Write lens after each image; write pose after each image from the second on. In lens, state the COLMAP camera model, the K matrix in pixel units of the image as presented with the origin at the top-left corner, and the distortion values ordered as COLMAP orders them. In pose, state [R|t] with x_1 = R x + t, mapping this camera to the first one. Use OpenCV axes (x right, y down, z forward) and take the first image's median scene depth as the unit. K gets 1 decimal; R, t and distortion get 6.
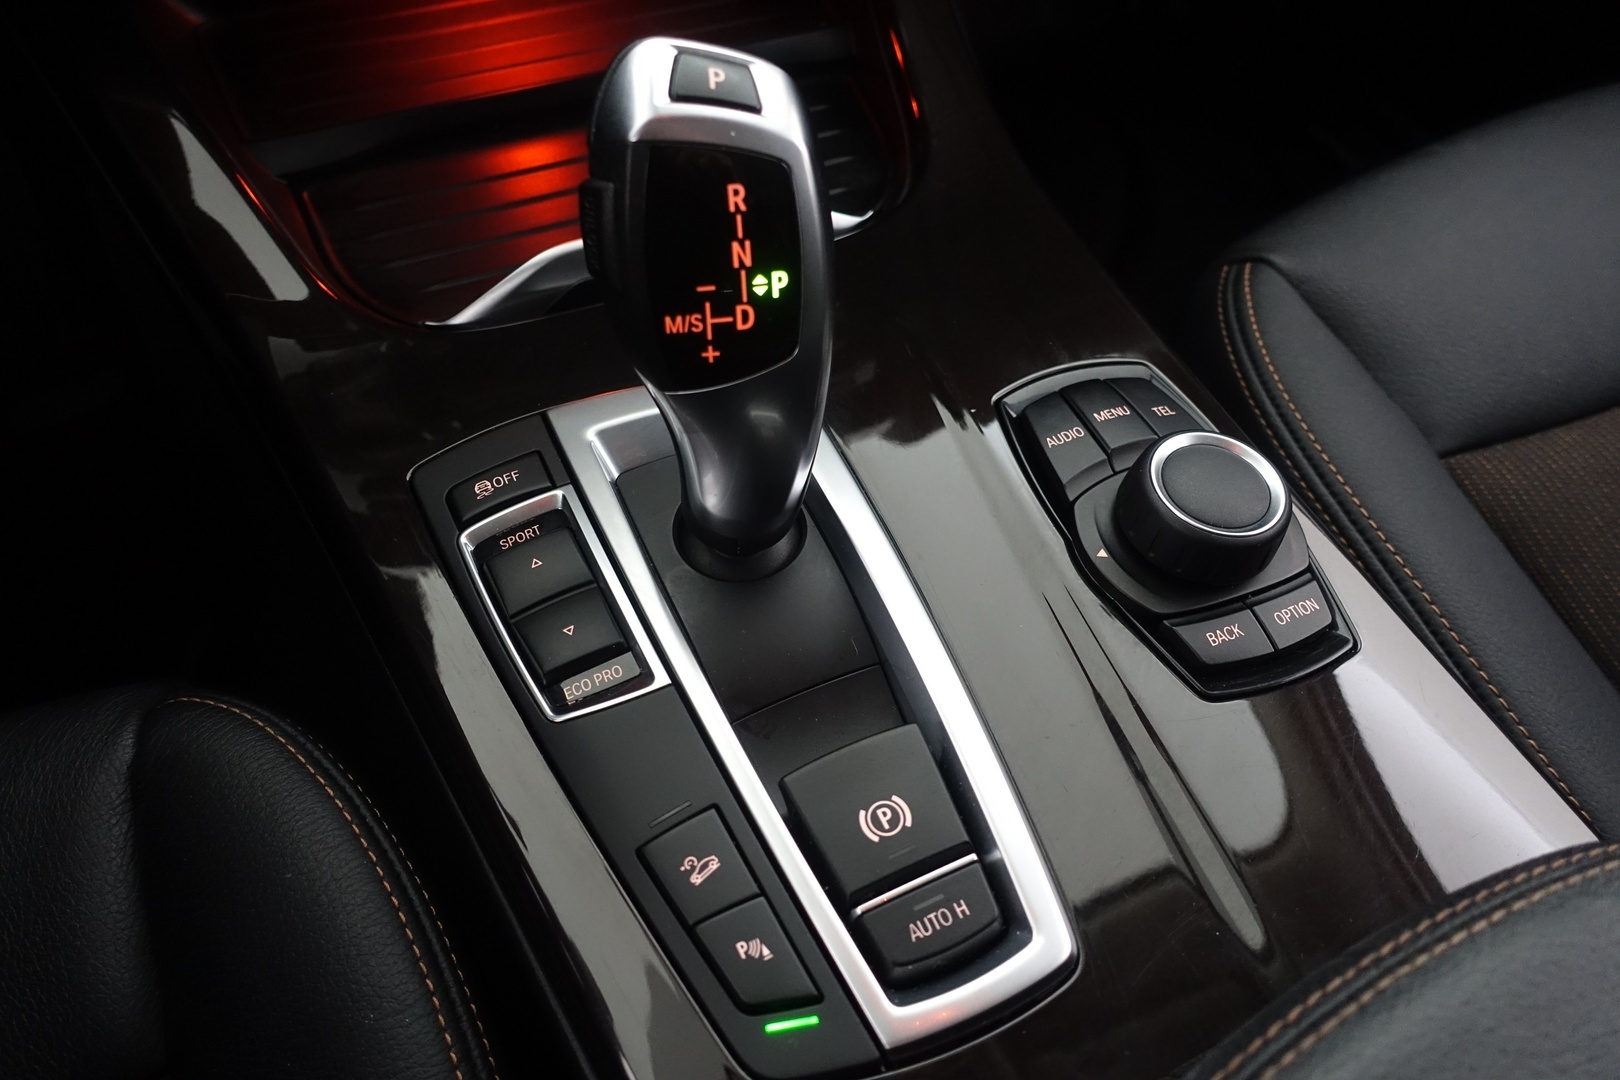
lens RADIAL K [[1103.4, 0, 816.7], [0, 1103.4, 538.7], [0, 0, 1]] dist [0.003447, 0.005042]
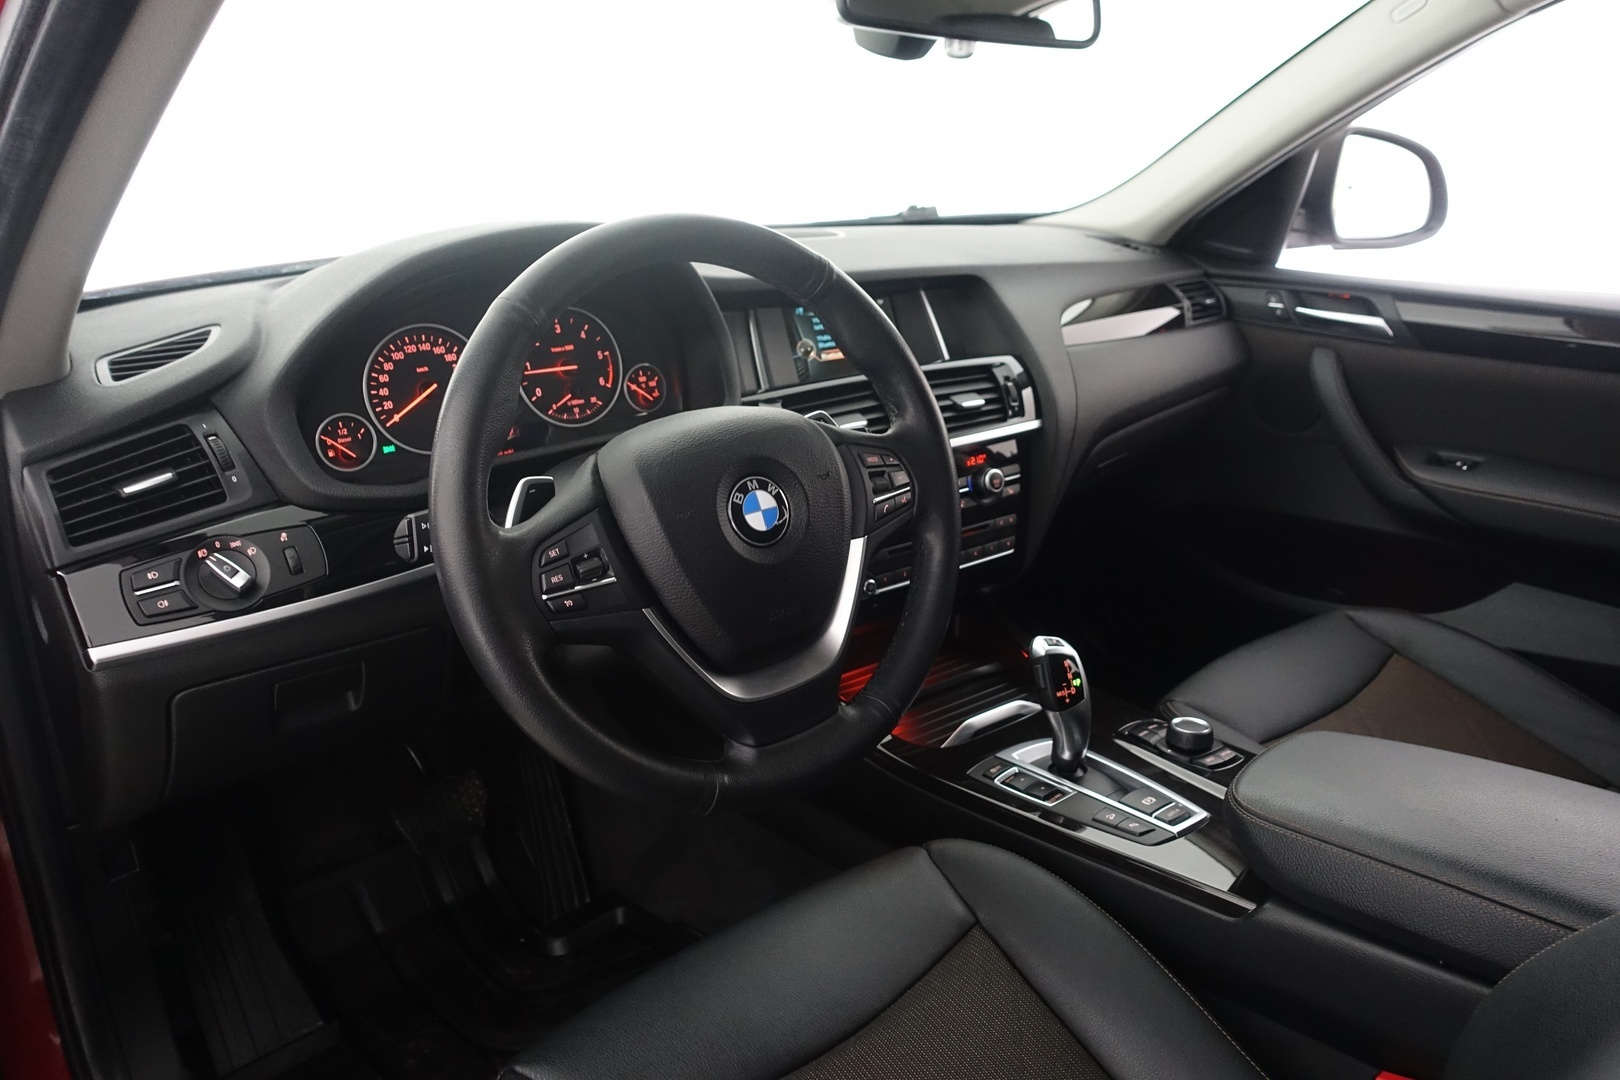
lens RADIAL K [[1103.4, 0, 798.5], [0, 1103.4, 533.3], [0, 0, 1]] dist [0.003447, 0.005042]
pose [[0.977285, -0.136006, 0.162532, -1.712891], [0.206958, 0.777606, -0.593715, 1.637568], [-0.045637, 0.613865, 0.788090, -2.679233]]
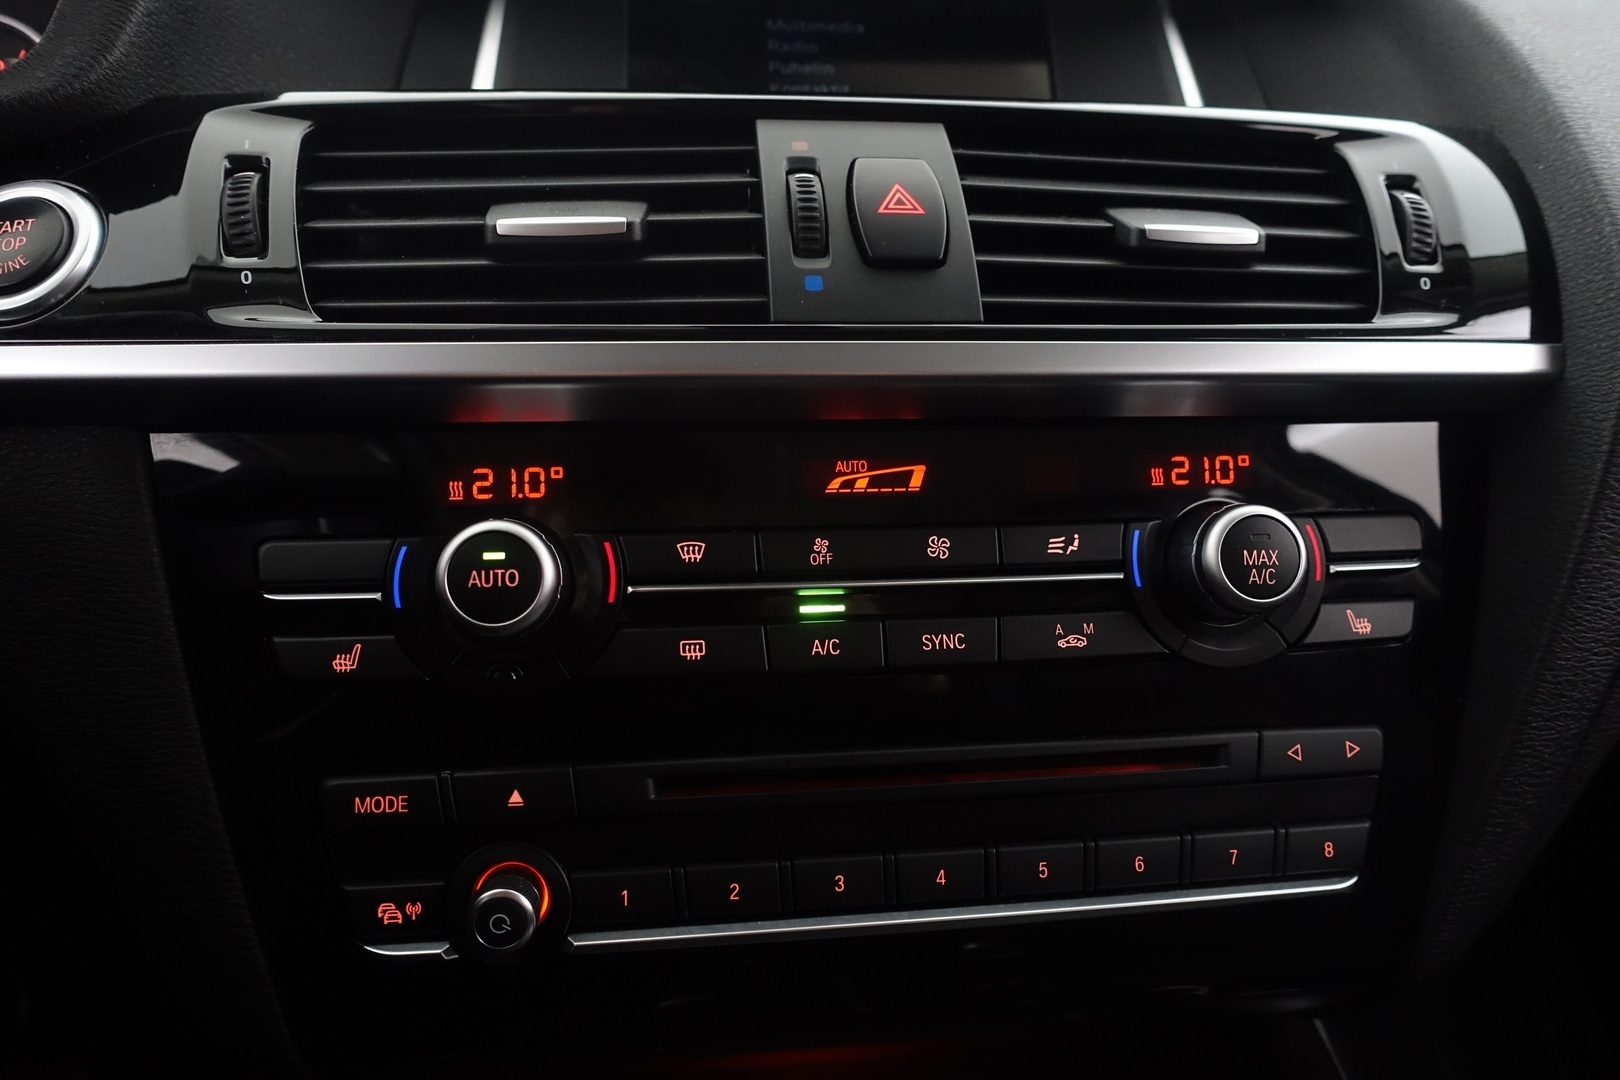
lens RADIAL K [[1103.4, 0, 812.4], [0, 1103.4, 536.8], [0, 0, 1]] dist [0.003447, 0.005042]
pose [[0.956388, -0.010608, -0.291908, -0.109486], [-0.207601, 0.678329, -0.704820, -0.456299], [0.205486, 0.734682, 0.646543, 0.232697]]
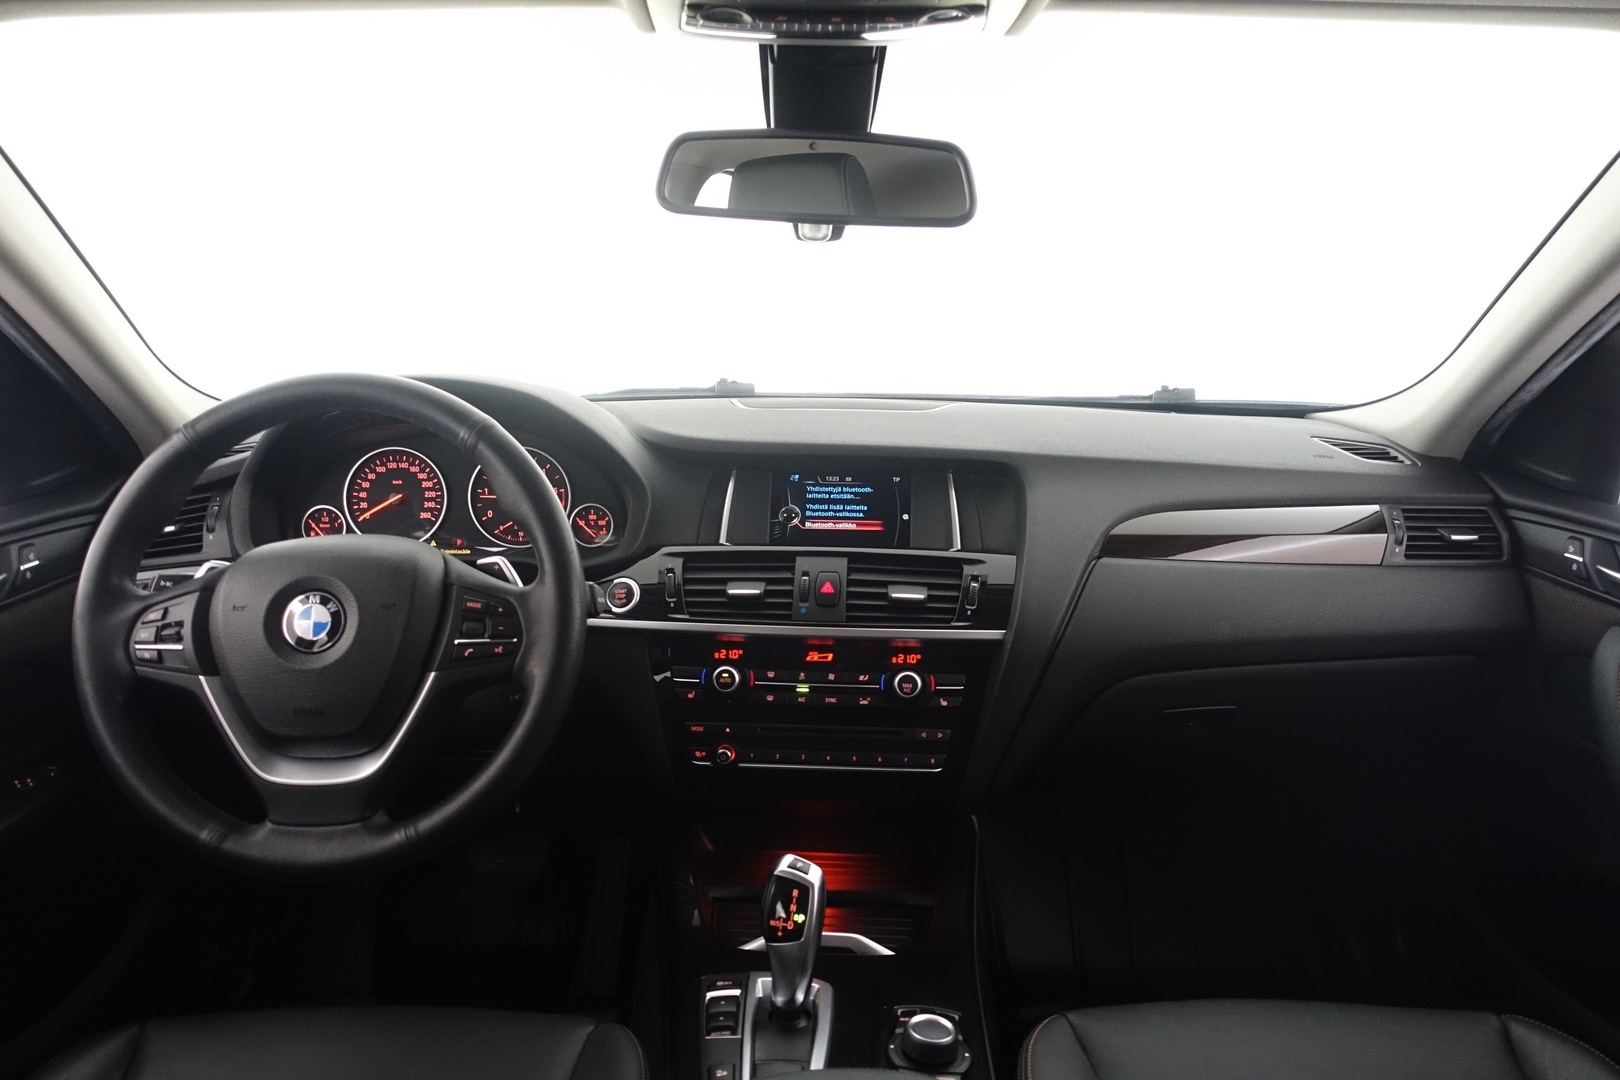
lens RADIAL K [[1103.4, 0, 797.2], [0, 1103.4, 535.1], [0, 0, 1]] dist [0.003447, 0.005042]
pose [[0.884501, 0.038573, -0.464941, 1.647252], [-0.364173, 0.679993, -0.636386, 1.274631], [0.291610, 0.732203, 0.615502, -2.266226]]
